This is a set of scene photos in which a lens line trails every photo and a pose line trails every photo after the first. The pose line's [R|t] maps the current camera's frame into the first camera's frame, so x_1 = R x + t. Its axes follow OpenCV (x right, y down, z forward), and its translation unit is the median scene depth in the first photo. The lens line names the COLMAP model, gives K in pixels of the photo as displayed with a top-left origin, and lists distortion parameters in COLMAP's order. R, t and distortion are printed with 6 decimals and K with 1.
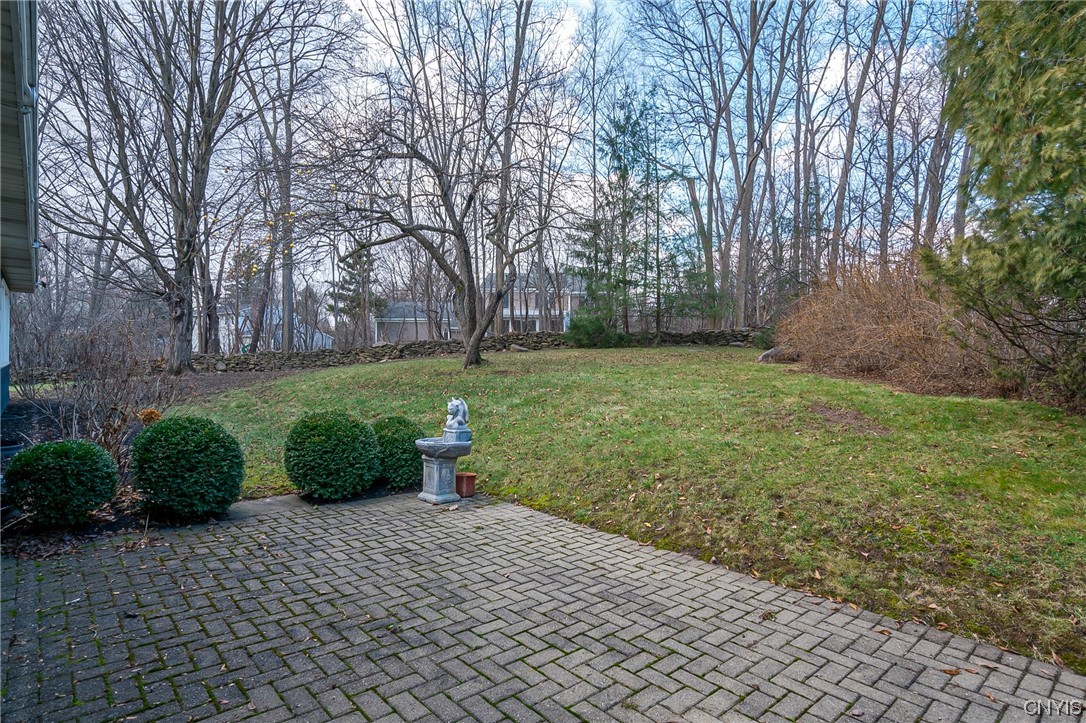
lens RADIAL K [[592.8, 0, 543.0], [0, 592.8, 361.5], [0, 0, 1]] dist [-0.003359, 0.000010]
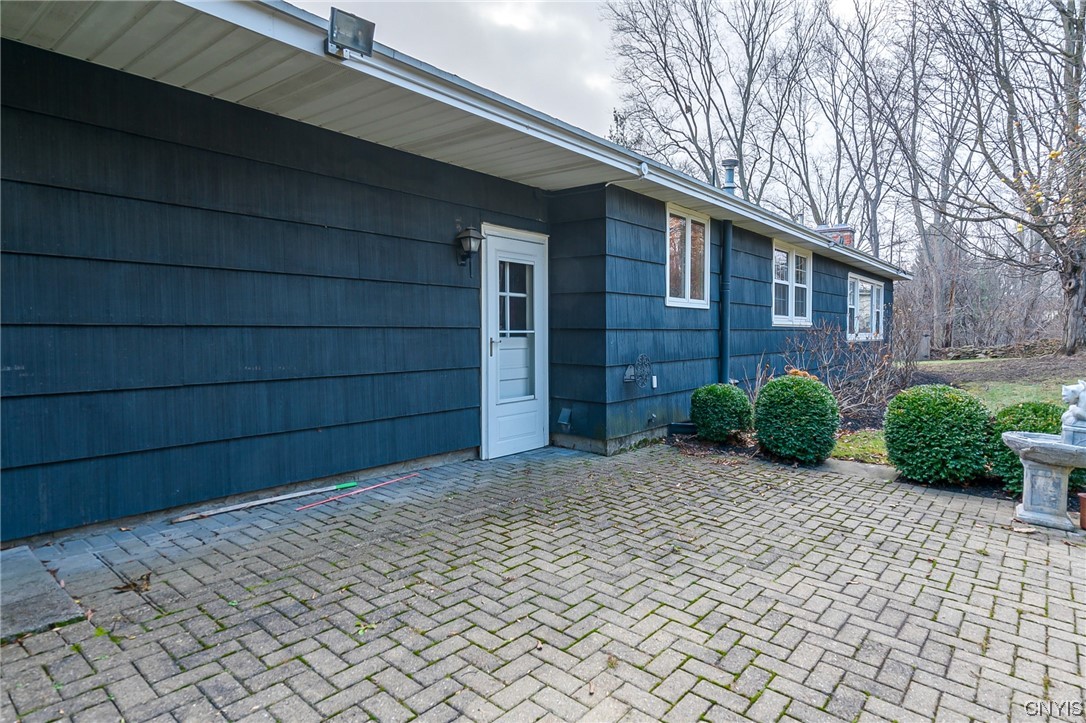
lens RADIAL K [[558.4, 0, 536.4], [0, 558.4, 341.6], [0, 0, 1]] dist [-0.000365, 0.000602]
pose [[0.125150, 0.009501, -0.992092, 0.602535], [-0.011186, 0.999904, 0.008165, 0.025207], [0.992075, 0.010075, 0.125244, 0.436490]]
